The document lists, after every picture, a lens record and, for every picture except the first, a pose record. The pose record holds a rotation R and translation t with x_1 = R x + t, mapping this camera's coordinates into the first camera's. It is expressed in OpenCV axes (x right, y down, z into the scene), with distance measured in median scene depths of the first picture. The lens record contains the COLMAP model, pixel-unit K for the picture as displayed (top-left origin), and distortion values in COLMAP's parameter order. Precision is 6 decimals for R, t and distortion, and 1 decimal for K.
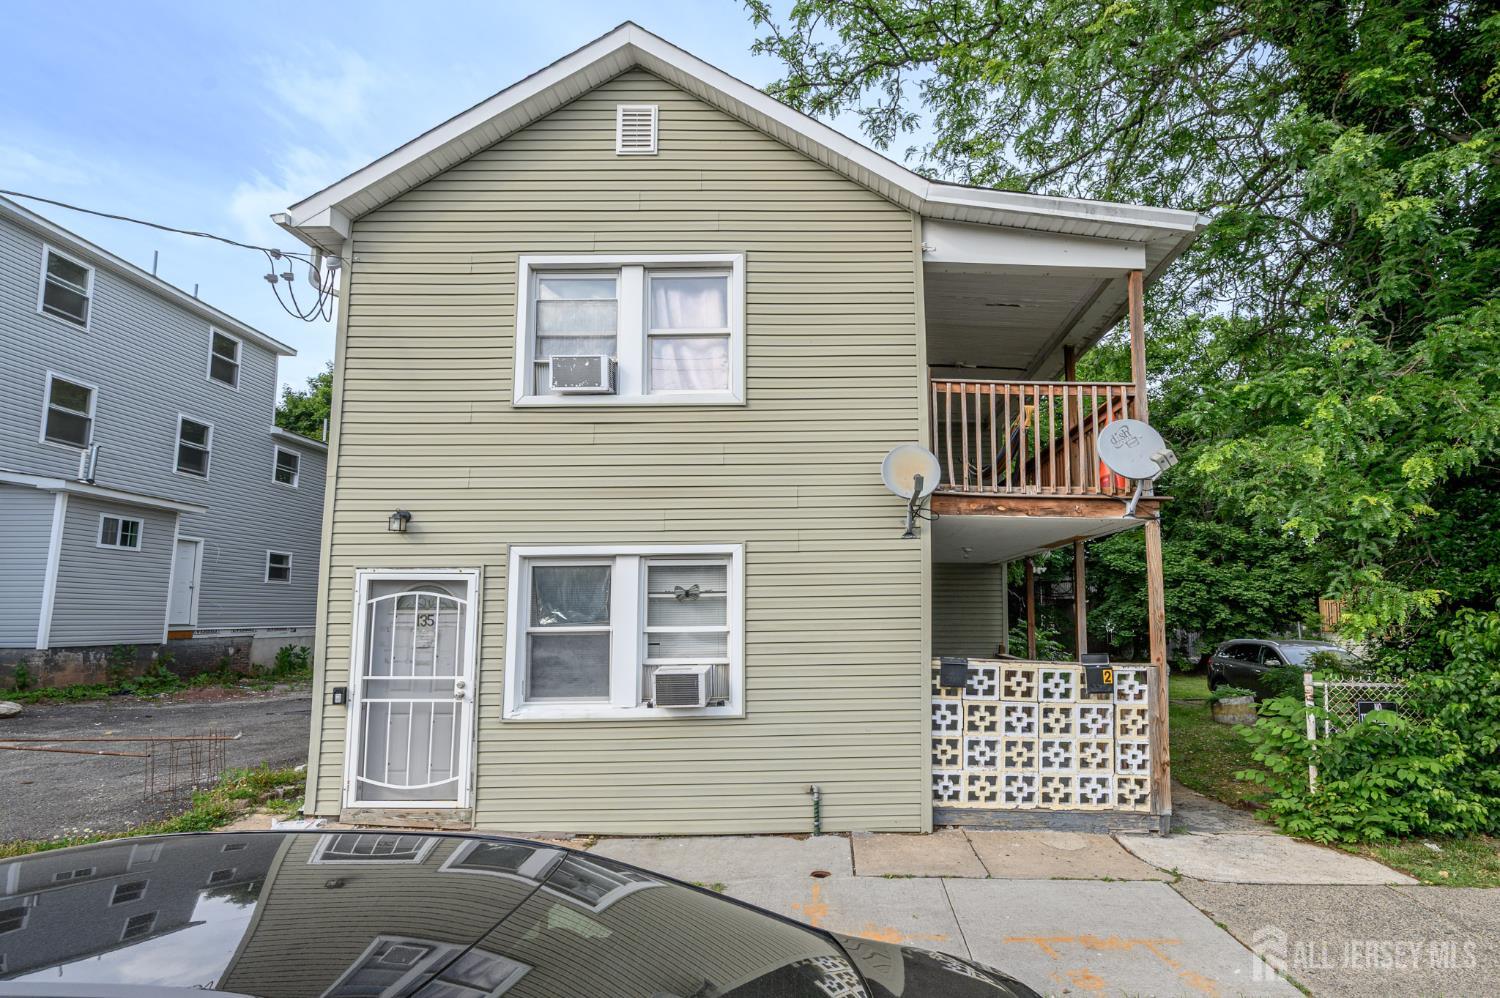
lens RADIAL K [[742.1, 0, 758.1], [0, 742.1, 544.5], [0, 0, 1]] dist [-0.001197, 0.000113]
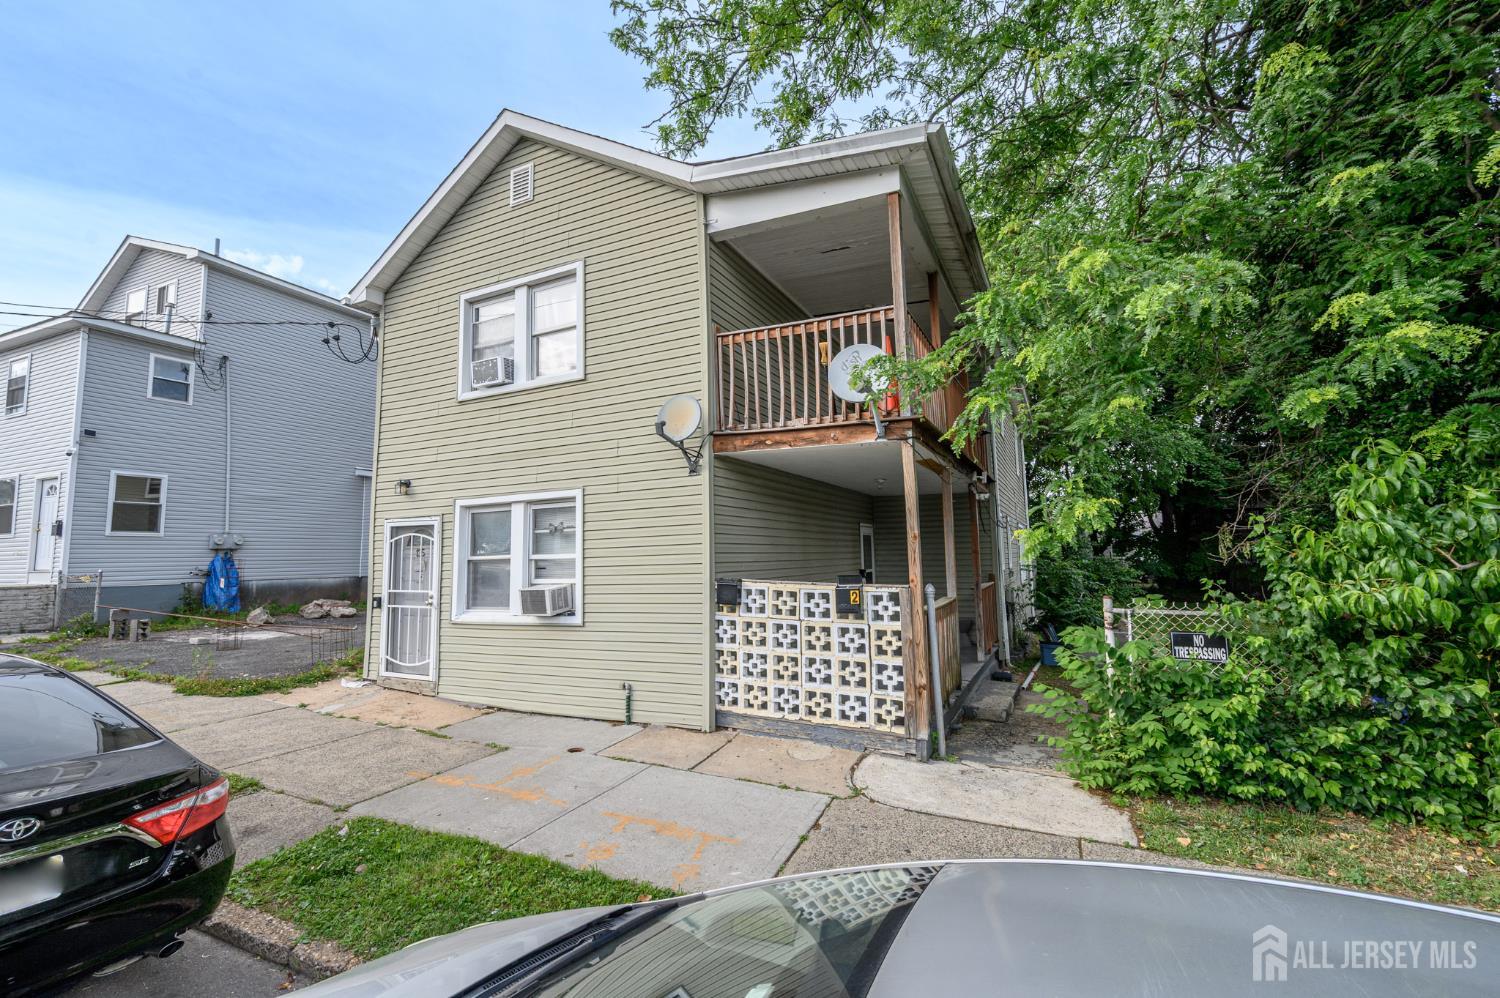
lens RADIAL K [[653.4, 0, 752.6], [0, 653.4, 489.3], [0, 0, 1]] dist [0.001056, -0.000071]
pose [[0.896270, -0.058036, -0.439694, 0.737816], [0.053864, 0.998307, -0.021972, 0.041191], [0.440225, -0.003991, 0.897879, 0.126481]]
